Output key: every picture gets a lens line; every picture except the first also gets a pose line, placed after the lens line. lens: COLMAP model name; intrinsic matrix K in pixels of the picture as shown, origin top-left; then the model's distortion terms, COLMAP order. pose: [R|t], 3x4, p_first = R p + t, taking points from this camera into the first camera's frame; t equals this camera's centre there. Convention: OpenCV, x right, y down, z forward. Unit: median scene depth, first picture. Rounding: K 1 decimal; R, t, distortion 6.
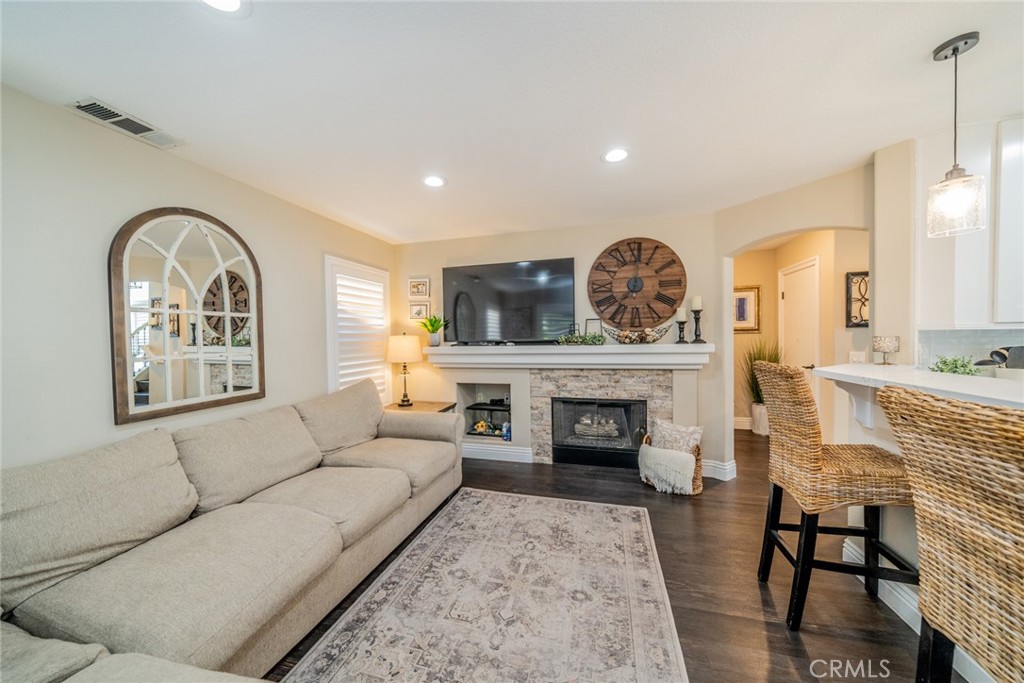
lens RADIAL K [[348.3, 0, 506.6], [0, 348.3, 343.2], [0, 0, 1]] dist [-0.007796, -0.000081]
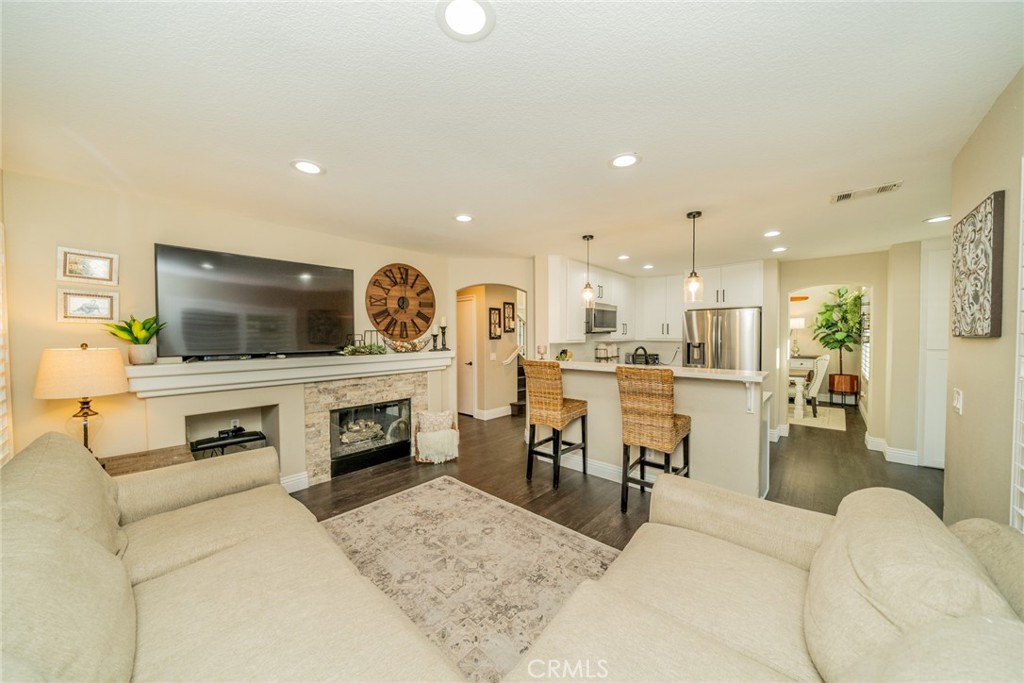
lens RADIAL K [[348.3, 0, 505.8], [0, 348.3, 344.2], [0, 0, 1]] dist [-0.007796, -0.000081]
pose [[0.449190, -0.008678, 0.893394, -0.548448], [0.011965, 0.999922, 0.003697, -0.026498], [-0.893356, 0.009029, 0.449259, 0.147940]]
